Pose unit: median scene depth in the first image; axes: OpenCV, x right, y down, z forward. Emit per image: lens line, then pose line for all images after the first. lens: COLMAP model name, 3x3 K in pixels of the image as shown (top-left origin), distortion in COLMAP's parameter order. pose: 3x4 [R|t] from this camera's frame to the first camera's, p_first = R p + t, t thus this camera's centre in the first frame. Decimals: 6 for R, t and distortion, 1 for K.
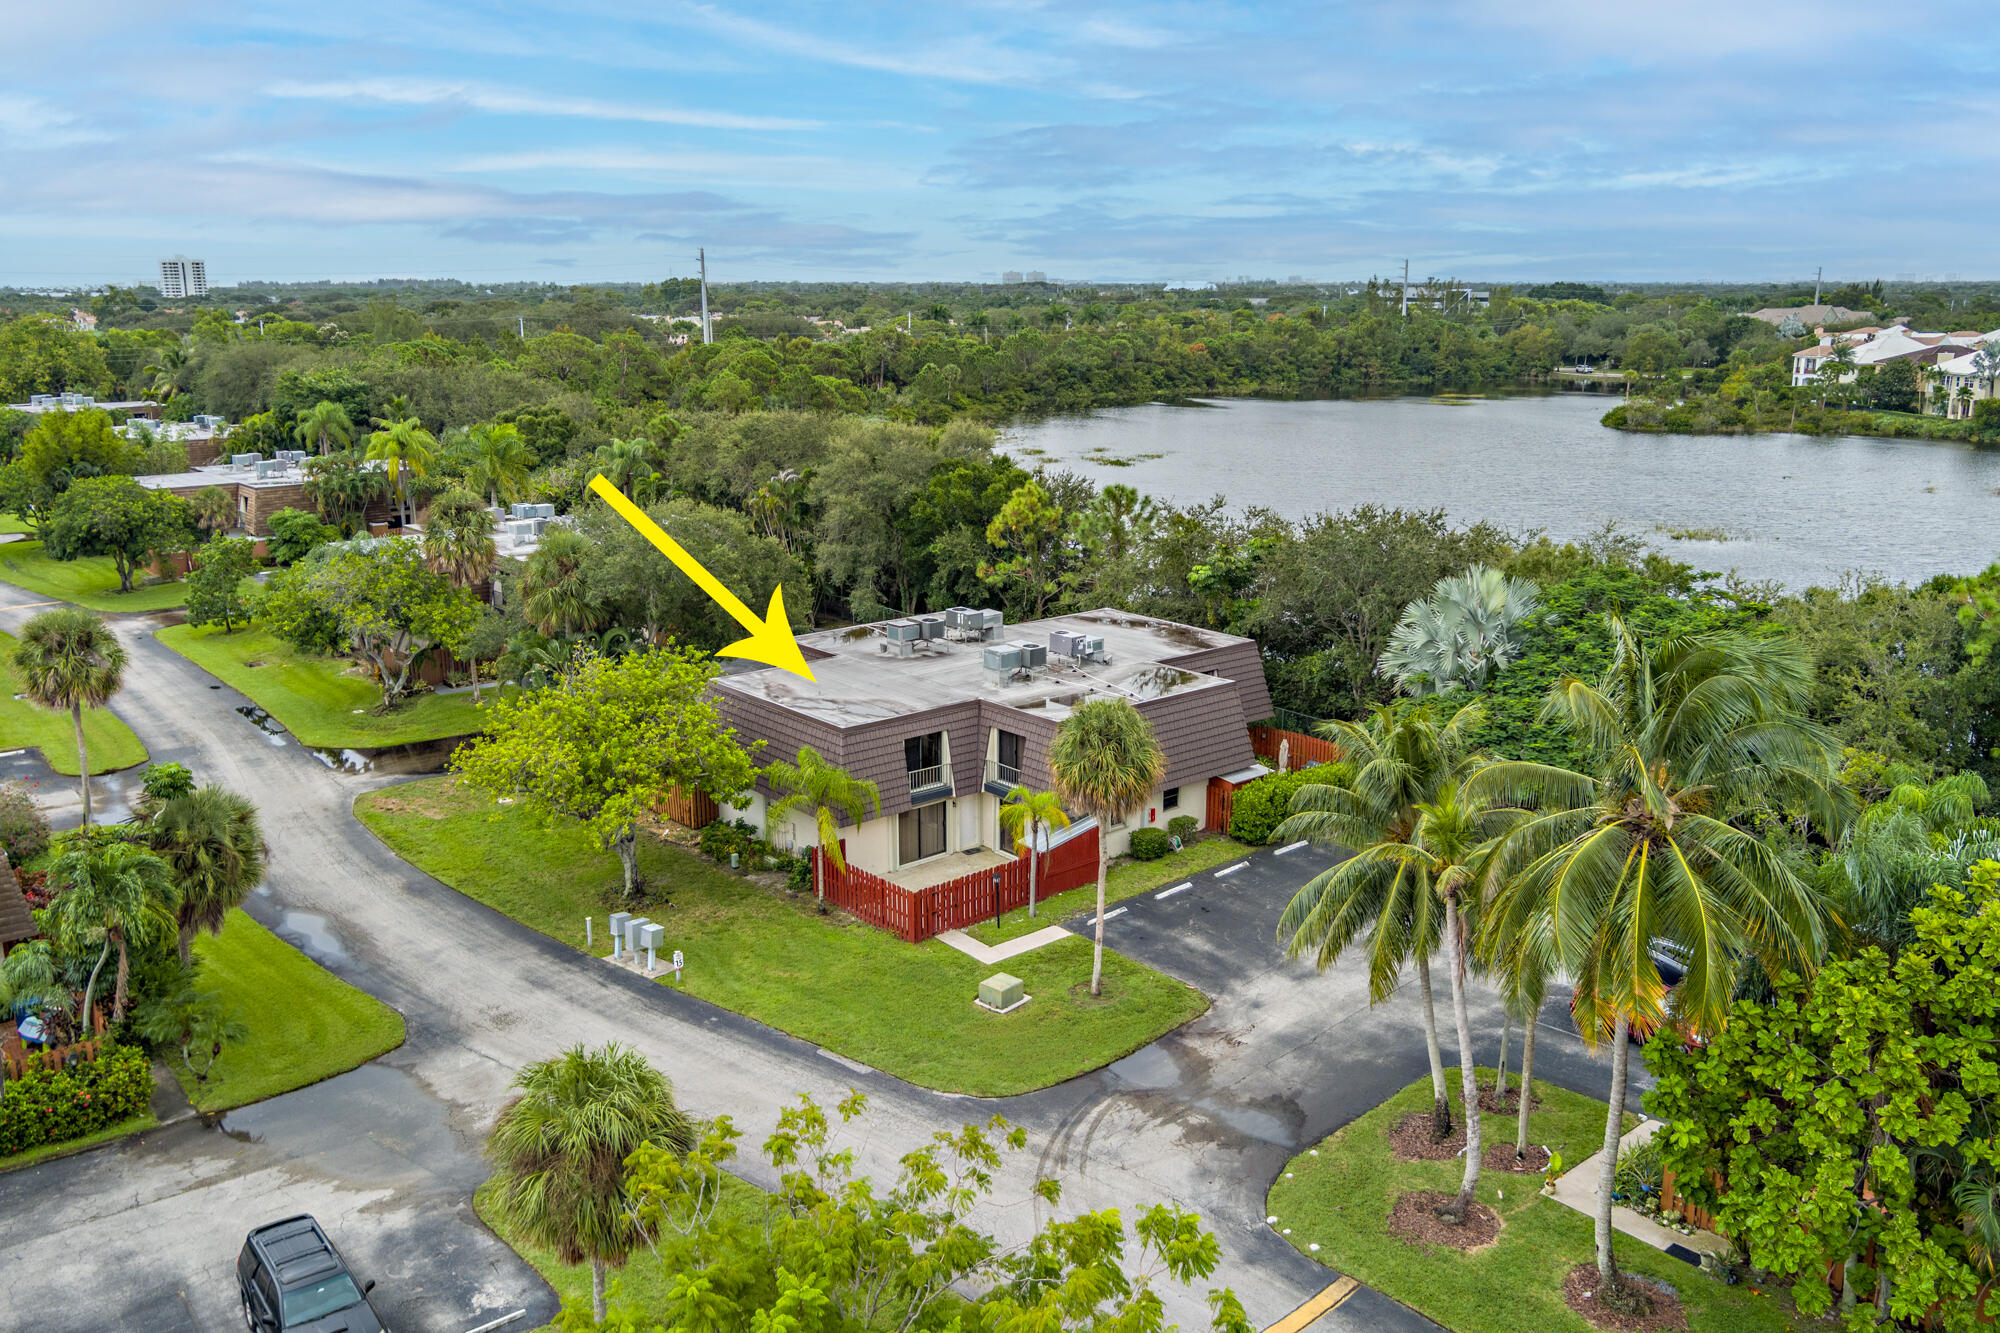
lens RADIAL K [[1584.2, 0, 1009.1], [0, 1584.2, 668.7], [0, 0, 1]] dist [-0.005206, -0.000463]
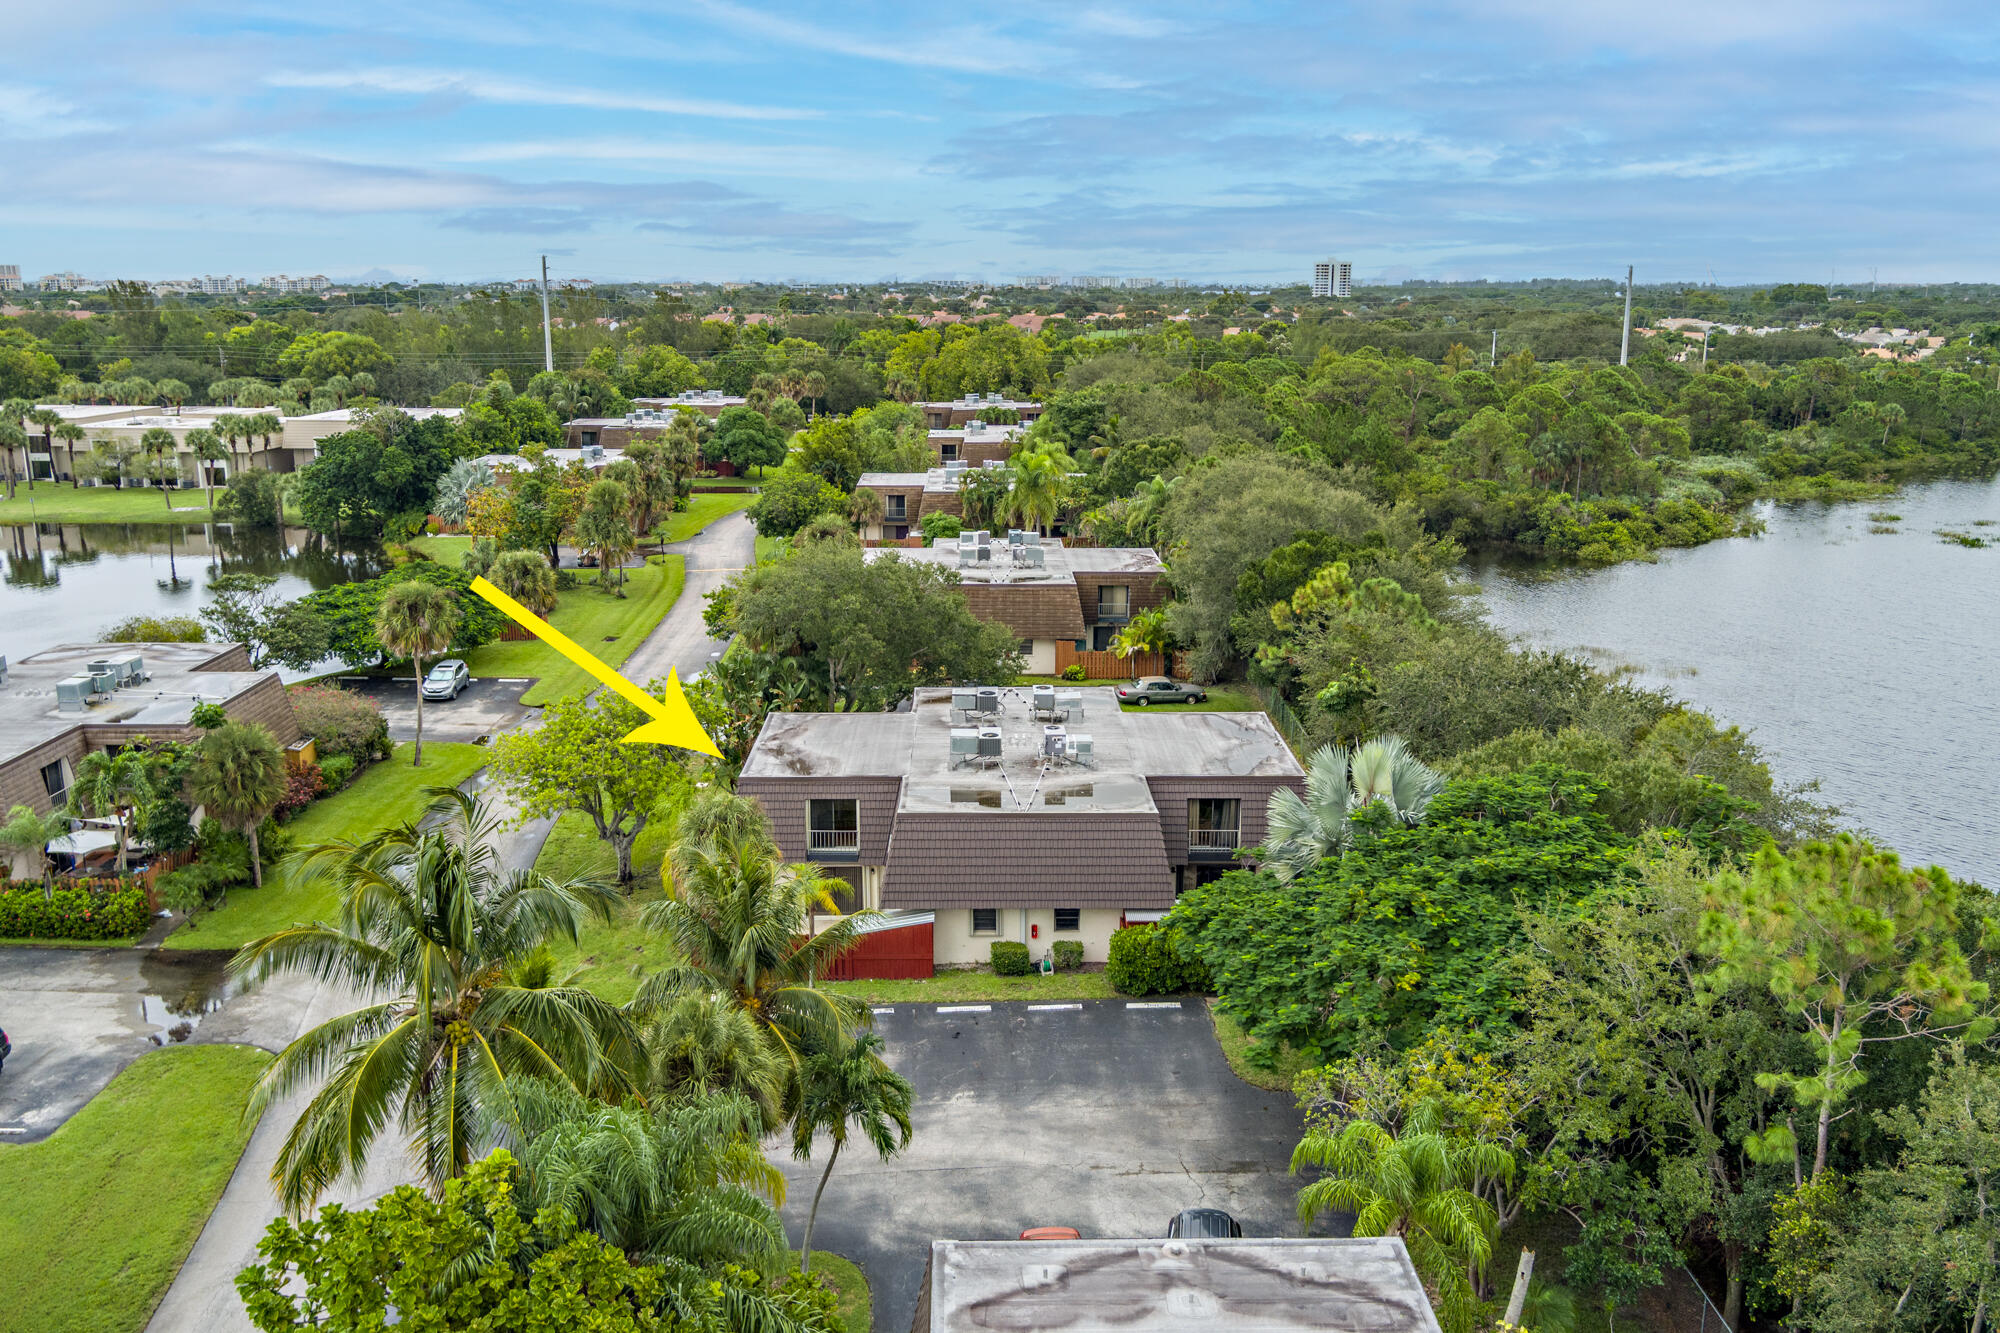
lens RADIAL K [[1590.0, 0, 1000.0], [0, 1590.0, 666.5], [0, 0, 1]] dist [-0.010690, 0.015822]
pose [[0.769657, 0.149512, -0.620705, 0.660819], [-0.150048, 0.987323, 0.051766, -0.114738], [0.620575, 0.053293, 0.782334, 0.231331]]
